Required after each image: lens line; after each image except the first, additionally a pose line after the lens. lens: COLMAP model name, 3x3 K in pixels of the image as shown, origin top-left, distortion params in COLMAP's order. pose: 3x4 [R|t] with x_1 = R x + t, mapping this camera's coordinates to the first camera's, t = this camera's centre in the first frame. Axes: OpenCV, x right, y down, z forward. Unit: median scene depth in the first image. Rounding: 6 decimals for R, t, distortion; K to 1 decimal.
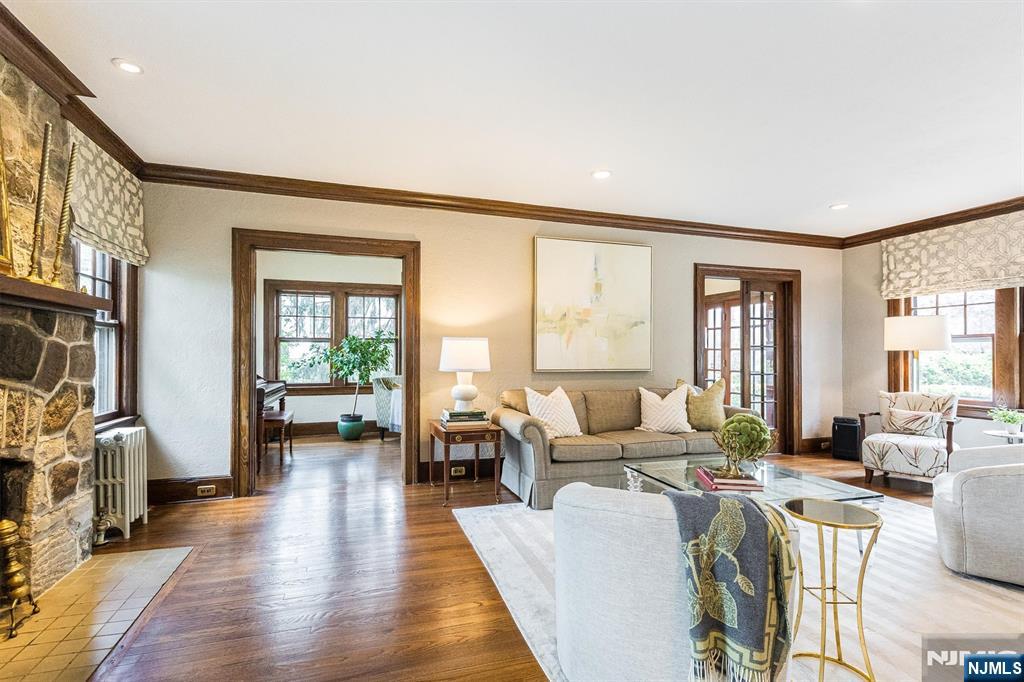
lens RADIAL K [[483.2, 0, 512.0], [0, 483.2, 341.0], [0, 0, 1]] dist [0.000746, 0.000237]
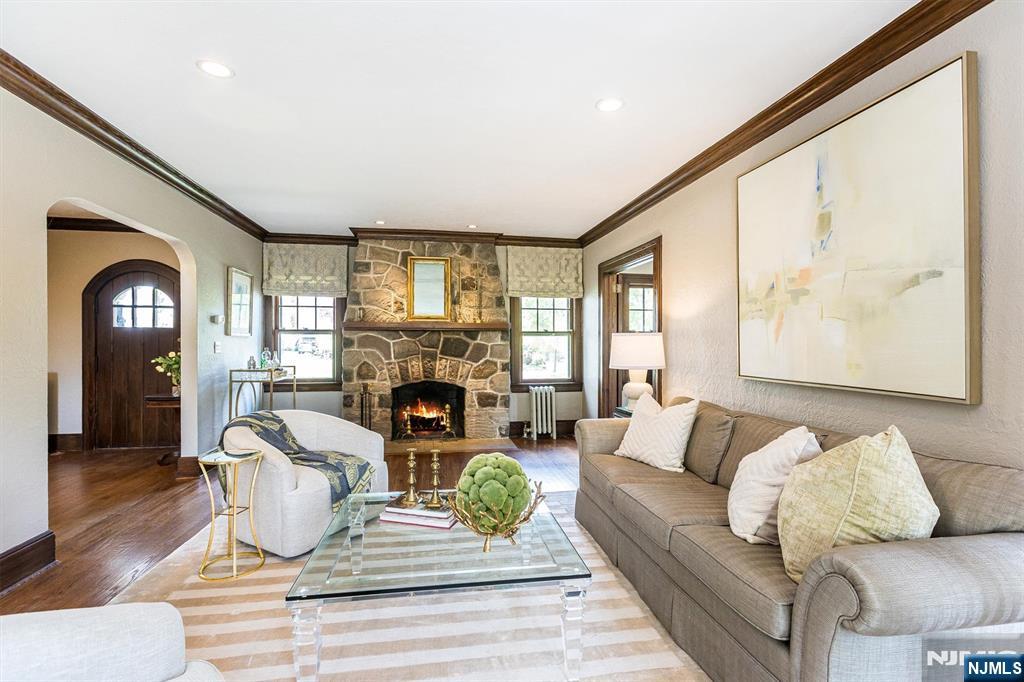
lens RADIAL K [[483.2, 0, 512.0], [0, 483.2, 341.0], [0, 0, 1]] dist [0.000746, 0.000237]
pose [[-0.162019, -0.006936, -0.986763, 0.737726], [0.024617, 0.999636, -0.011069, 0.011307], [0.986481, -0.026085, -0.161789, 0.766222]]
